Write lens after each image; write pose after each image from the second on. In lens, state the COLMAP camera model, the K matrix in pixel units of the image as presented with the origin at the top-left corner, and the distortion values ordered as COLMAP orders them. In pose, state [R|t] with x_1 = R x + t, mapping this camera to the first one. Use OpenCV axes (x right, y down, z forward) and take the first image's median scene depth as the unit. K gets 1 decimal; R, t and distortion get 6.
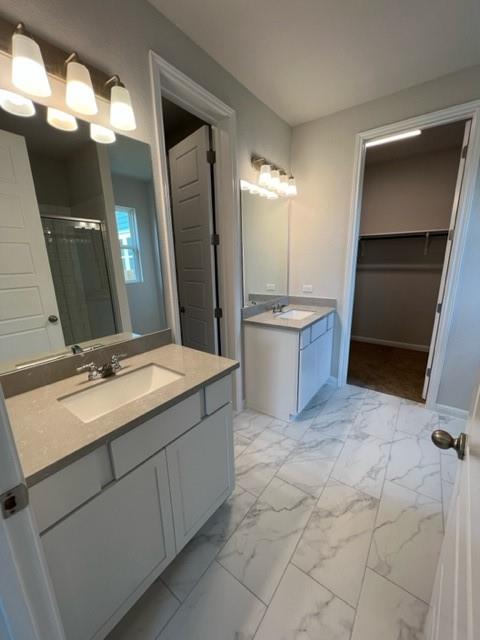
lens RADIAL K [[256.6, 0, 241.6], [0, 256.6, 323.6], [0, 0, 1]] dist [0.000327, 0.000764]
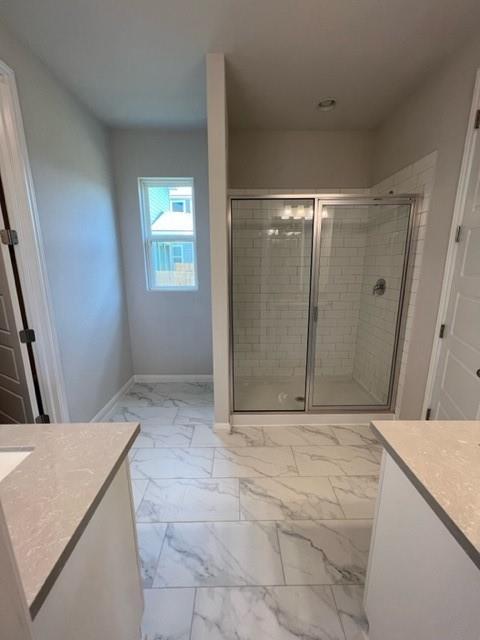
lens RADIAL K [[256.6, 0, 238.7], [0, 256.6, 316.8], [0, 0, 1]] dist [0.000327, 0.000764]
pose [[-0.596235, -0.138400, 0.790790, -0.281381], [0.207331, 0.925067, 0.318222, -0.361600], [-0.775576, 0.353691, -0.522862, 1.432111]]
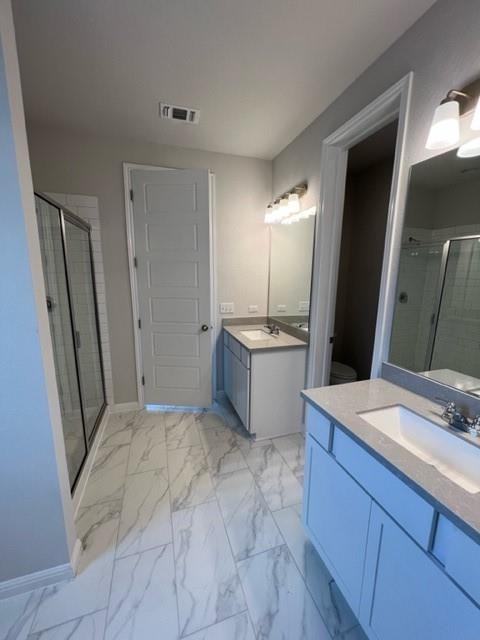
lens RADIAL K [[256.6, 0, 241.0], [0, 256.6, 320.1], [0, 0, 1]] dist [0.000327, 0.000764]
pose [[-0.585352, 0.168253, -0.793129, 1.151723], [-0.181820, 0.926076, 0.330644, -0.490697], [0.790130, 0.337750, -0.511488, 1.604121]]
